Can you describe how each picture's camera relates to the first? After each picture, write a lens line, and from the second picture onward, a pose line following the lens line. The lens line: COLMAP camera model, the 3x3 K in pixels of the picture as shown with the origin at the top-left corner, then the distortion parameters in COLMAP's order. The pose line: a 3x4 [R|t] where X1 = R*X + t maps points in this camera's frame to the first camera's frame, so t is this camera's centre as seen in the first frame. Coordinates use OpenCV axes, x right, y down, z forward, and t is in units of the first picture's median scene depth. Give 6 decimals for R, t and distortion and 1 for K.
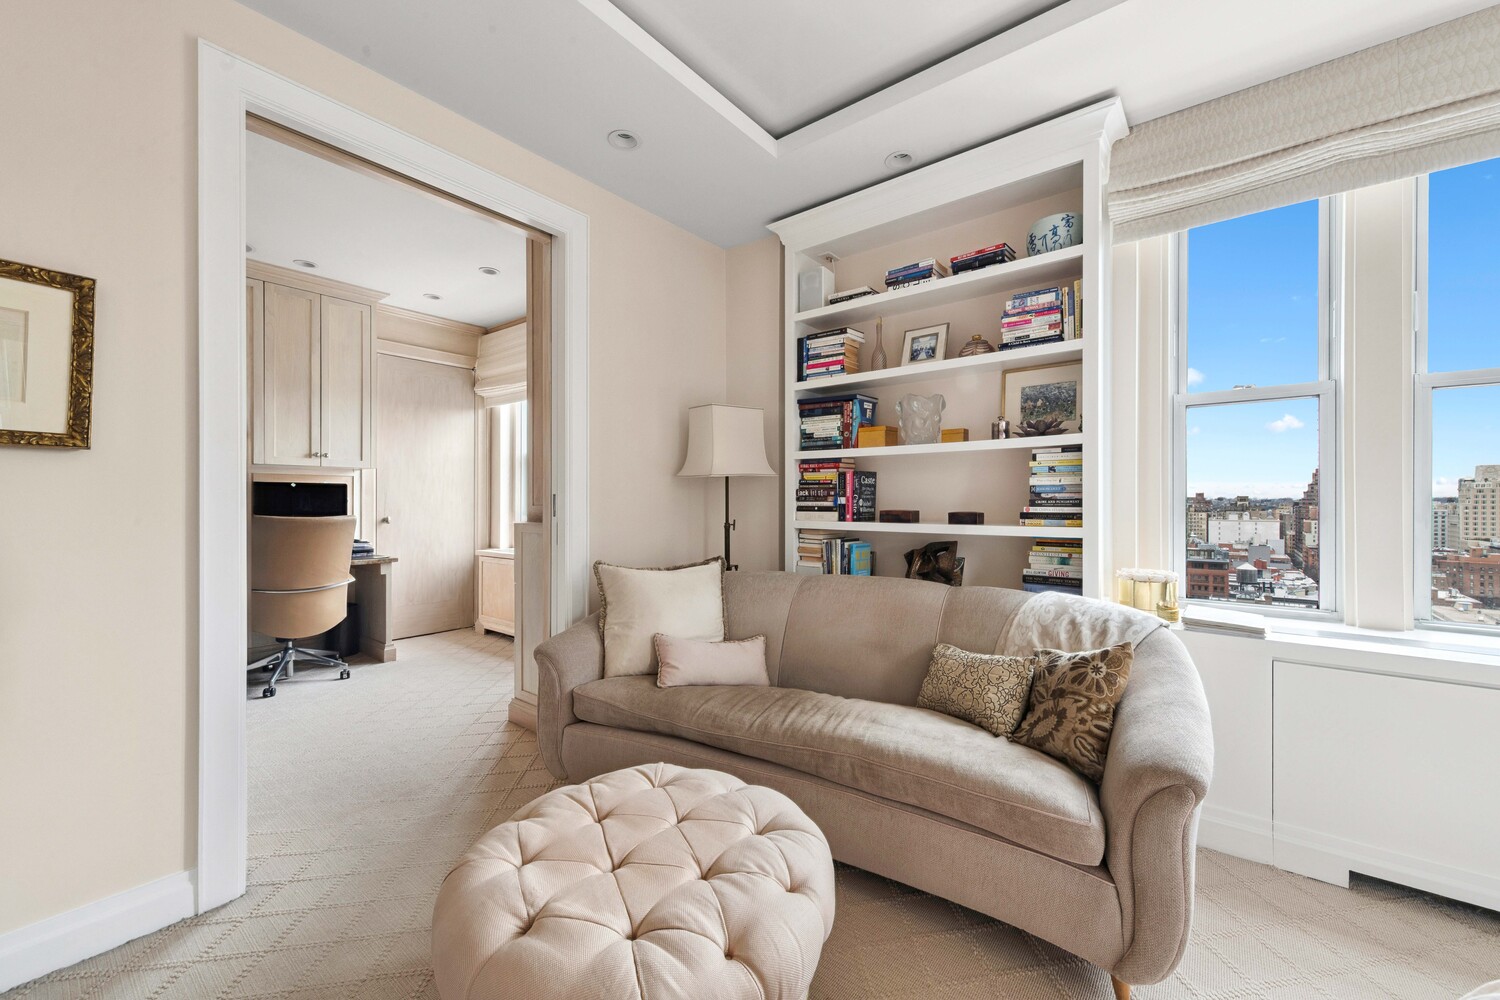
lens RADIAL K [[583.8, 0, 750.0], [0, 583.8, 500.0], [0, 0, 1]] dist [0.001115, 0.000046]
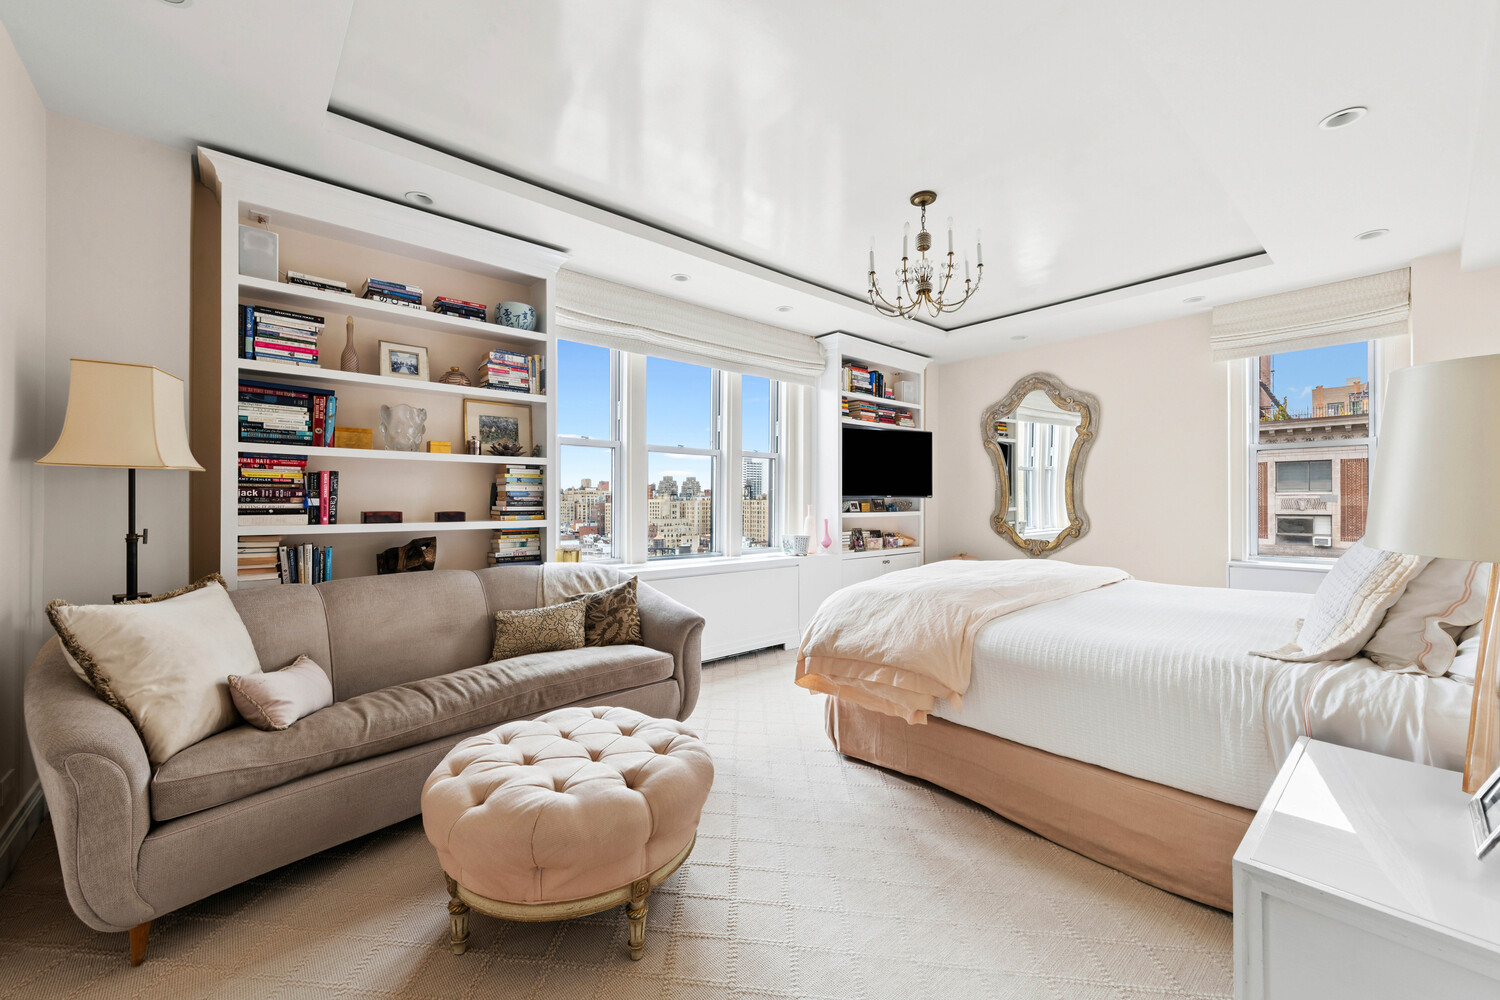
lens RADIAL K [[583.8, 0, 750.0], [0, 583.8, 500.0], [0, 0, 1]] dist [0.001115, 0.000046]
pose [[0.175740, 0.004908, 0.984424, -0.634775], [-0.000382, 0.999988, -0.004918, 0.002000], [-0.984436, 0.000488, 0.175740, 0.158325]]
